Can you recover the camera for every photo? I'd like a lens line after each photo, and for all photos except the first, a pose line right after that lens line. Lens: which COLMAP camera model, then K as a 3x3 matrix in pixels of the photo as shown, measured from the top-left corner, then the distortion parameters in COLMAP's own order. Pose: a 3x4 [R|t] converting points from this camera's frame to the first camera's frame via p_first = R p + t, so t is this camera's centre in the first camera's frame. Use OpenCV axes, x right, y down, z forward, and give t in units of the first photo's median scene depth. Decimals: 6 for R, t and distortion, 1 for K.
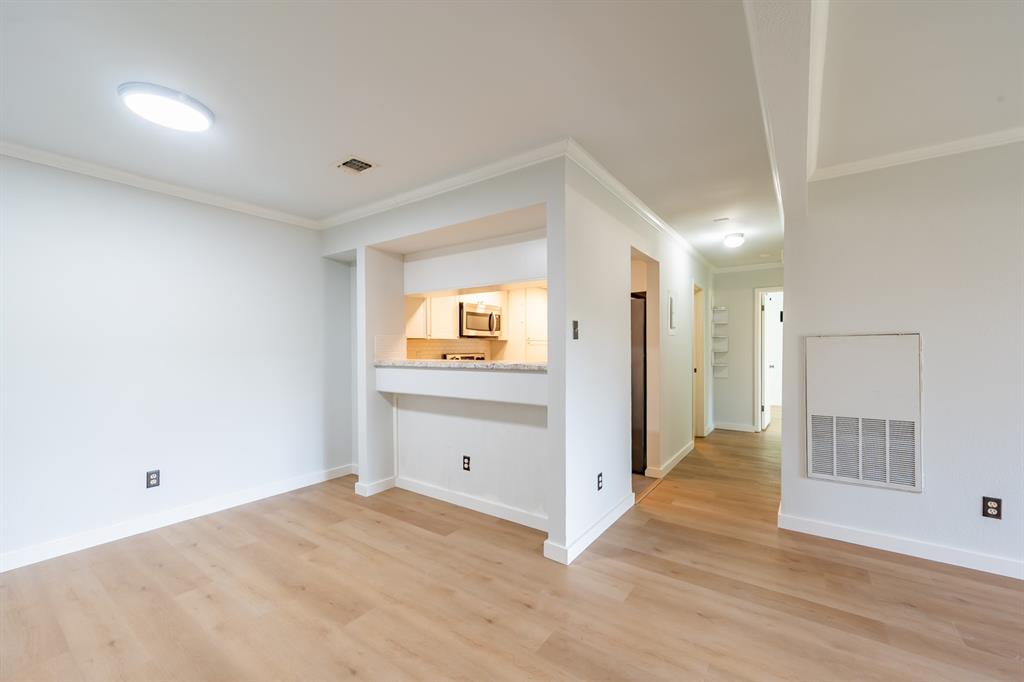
lens RADIAL K [[404.5, 0, 515.3], [0, 404.5, 348.1], [0, 0, 1]] dist [-0.003296, -0.000127]
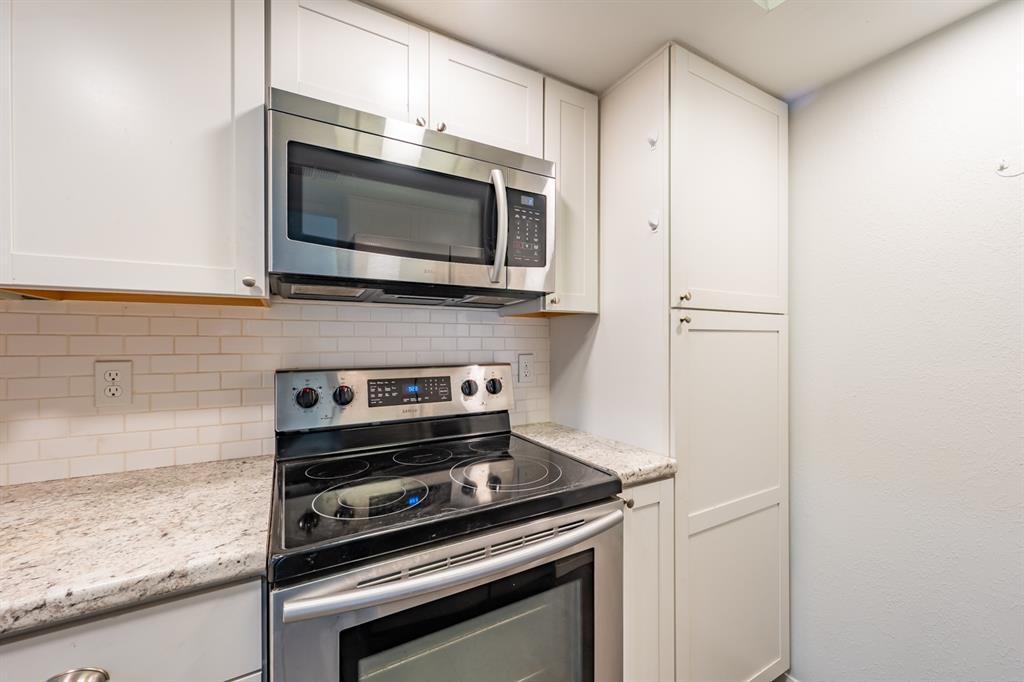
lens RADIAL K [[404.5, 0, 515.9], [0, 404.5, 343.5], [0, 0, 1]] dist [-0.003296, -0.000127]
pose [[0.907775, 0.008874, -0.419364, 0.086285], [-0.008138, 0.999961, 0.003542, -0.002884], [0.419379, 0.000197, 0.907811, 1.674054]]
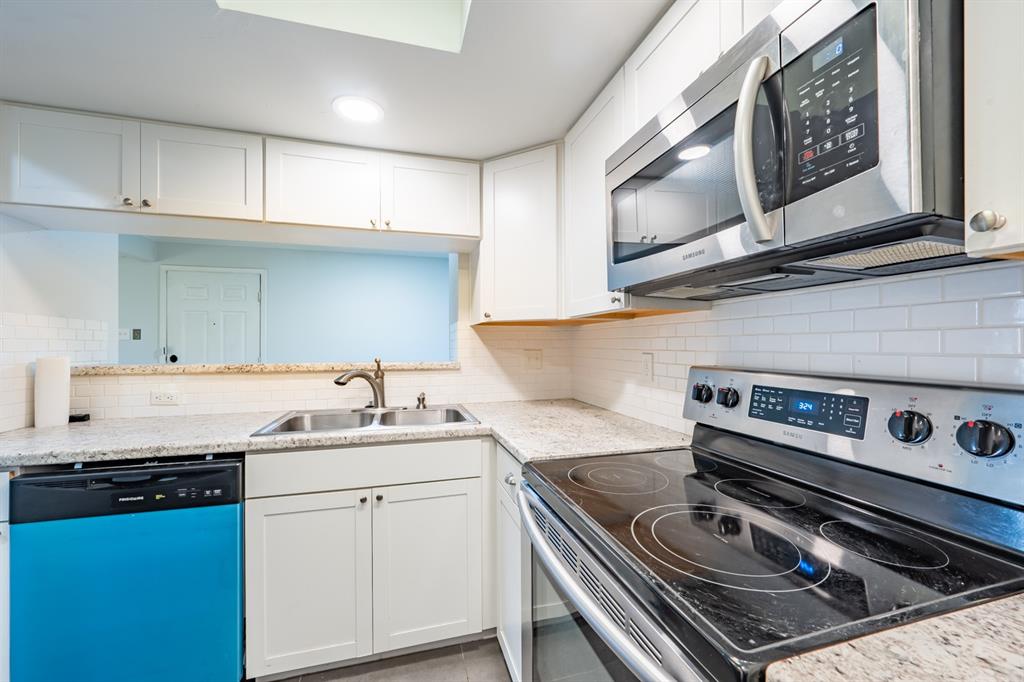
lens RADIAL K [[404.5, 0, 510.7], [0, 404.5, 339.7], [0, 0, 1]] dist [-0.003296, -0.000127]
pose [[-0.634561, 0.000024, -0.772873, 0.197887], [0.005016, 0.999979, -0.004087, -0.001647], [0.772857, -0.006470, -0.634547, 2.111685]]
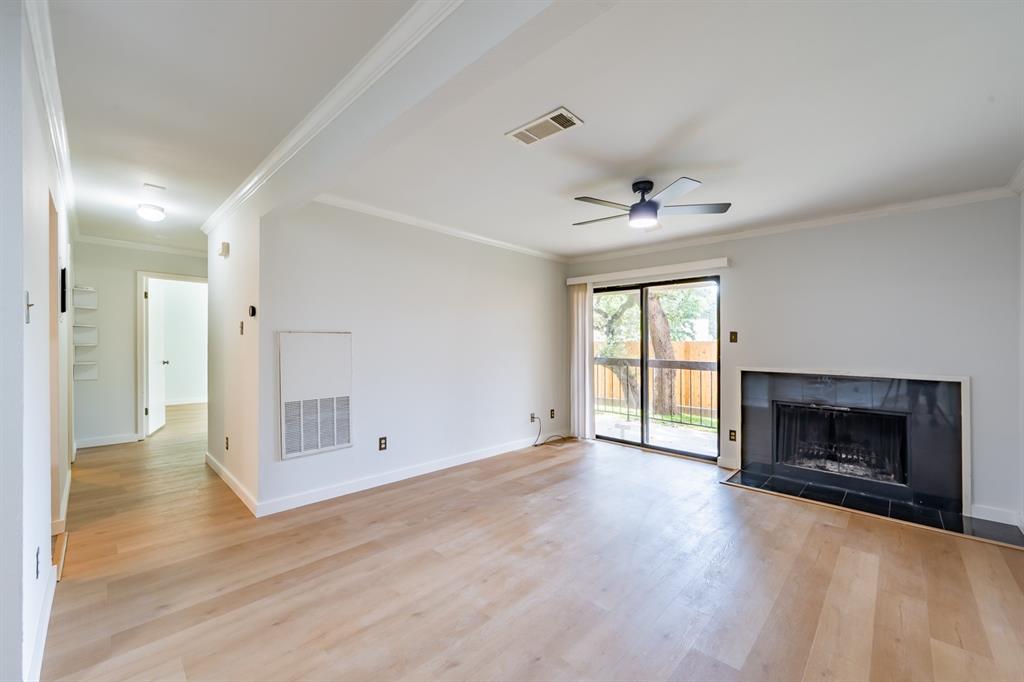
lens RADIAL K [[404.5, 0, 516.4], [0, 404.5, 334.3], [0, 0, 1]] dist [-0.003296, -0.000127]
pose [[0.145284, 0.025939, 0.989050, -0.299479], [-0.008102, 0.999654, -0.025027, 0.000926], [-0.989357, -0.004377, 0.145443, 0.223917]]
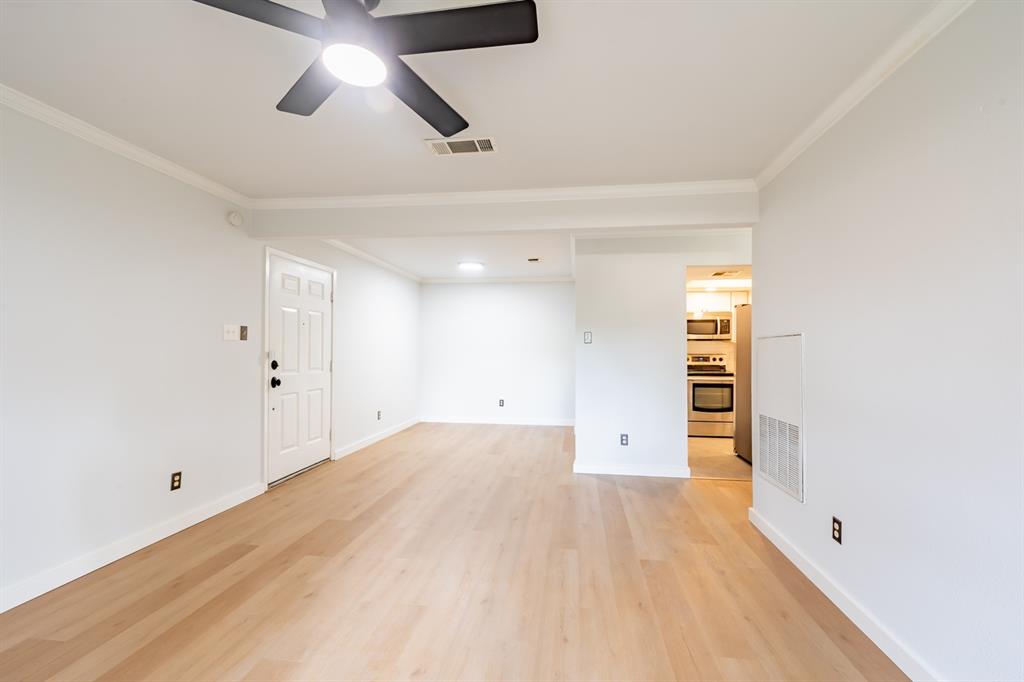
lens RADIAL K [[404.5, 0, 522.9], [0, 404.5, 349.7], [0, 0, 1]] dist [-0.003296, -0.000127]
pose [[0.467550, 0.006687, -0.883941, 1.413106], [-0.007860, 0.999963, 0.003408, 0.002107], [0.883932, 0.005354, 0.467585, -0.014387]]
